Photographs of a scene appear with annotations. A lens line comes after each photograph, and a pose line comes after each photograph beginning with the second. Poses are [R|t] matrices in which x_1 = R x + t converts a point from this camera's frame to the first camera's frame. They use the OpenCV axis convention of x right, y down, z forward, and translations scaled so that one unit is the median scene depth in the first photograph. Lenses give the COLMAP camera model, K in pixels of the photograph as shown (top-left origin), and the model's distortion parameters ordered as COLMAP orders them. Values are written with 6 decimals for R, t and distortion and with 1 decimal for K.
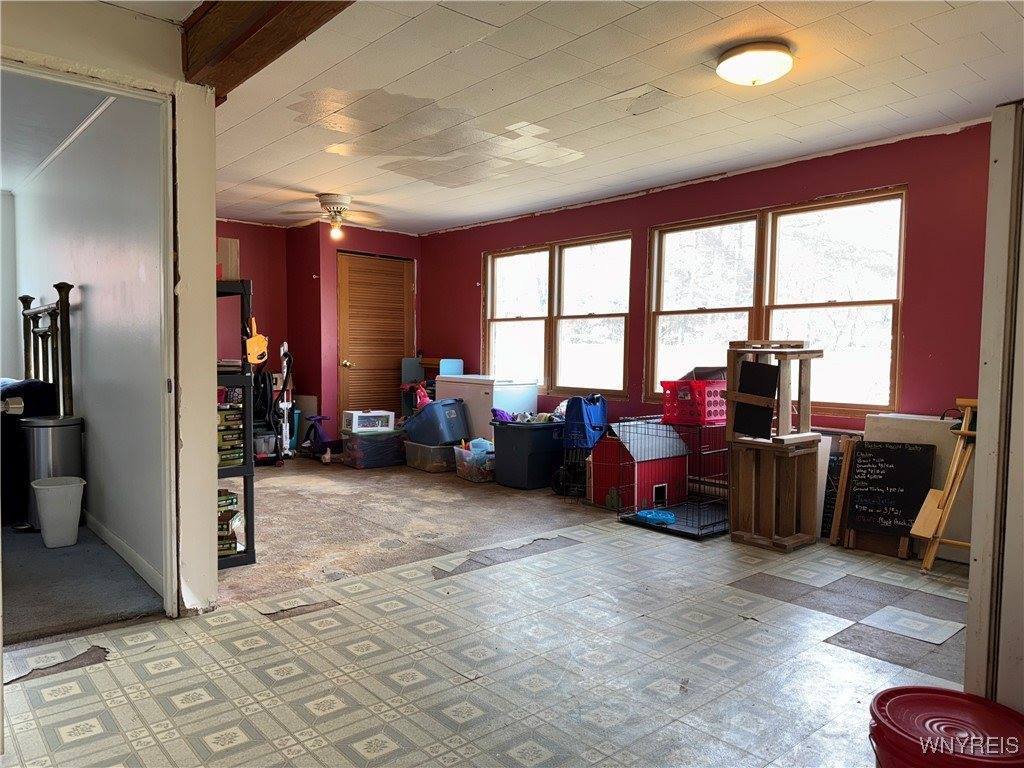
lens RADIAL K [[716.6, 0, 509.5], [0, 716.6, 391.1], [0, 0, 1]] dist [0.024732, -0.039529]
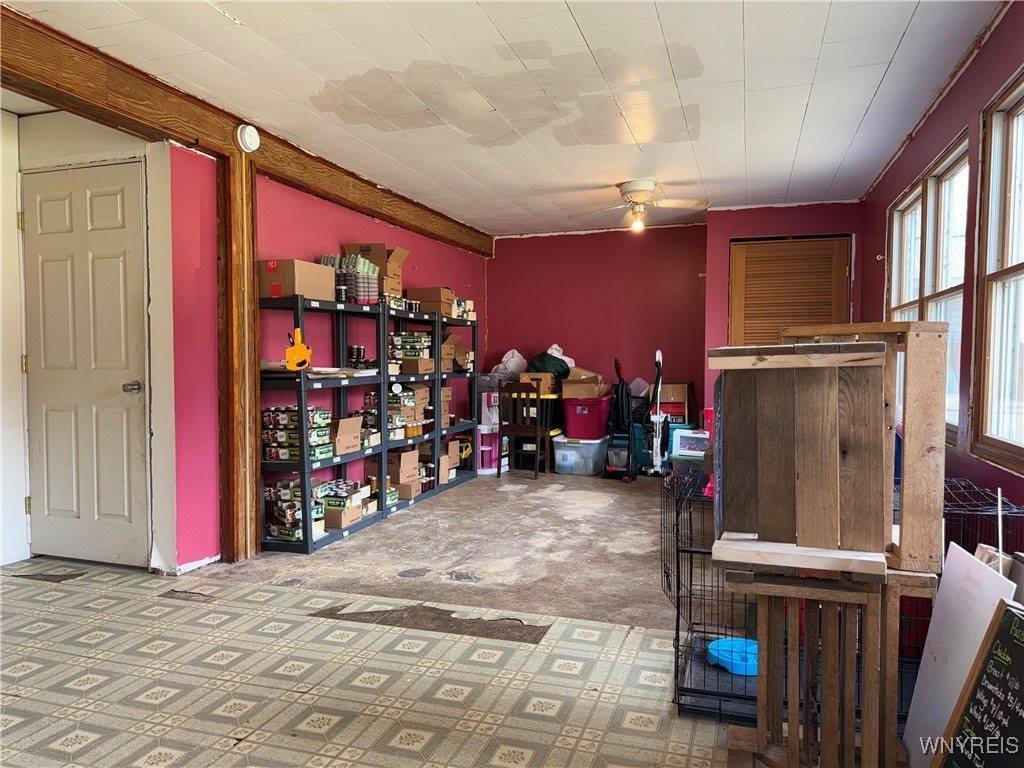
lens RADIAL K [[716.6, 0, 509.5], [0, 716.6, 391.1], [0, 0, 1]] dist [0.024732, -0.039529]
pose [[0.504765, 0.028740, -0.862778, 0.776641], [-0.041179, 0.999110, 0.009190, -0.031991], [0.862274, 0.030889, 0.505499, 0.750964]]
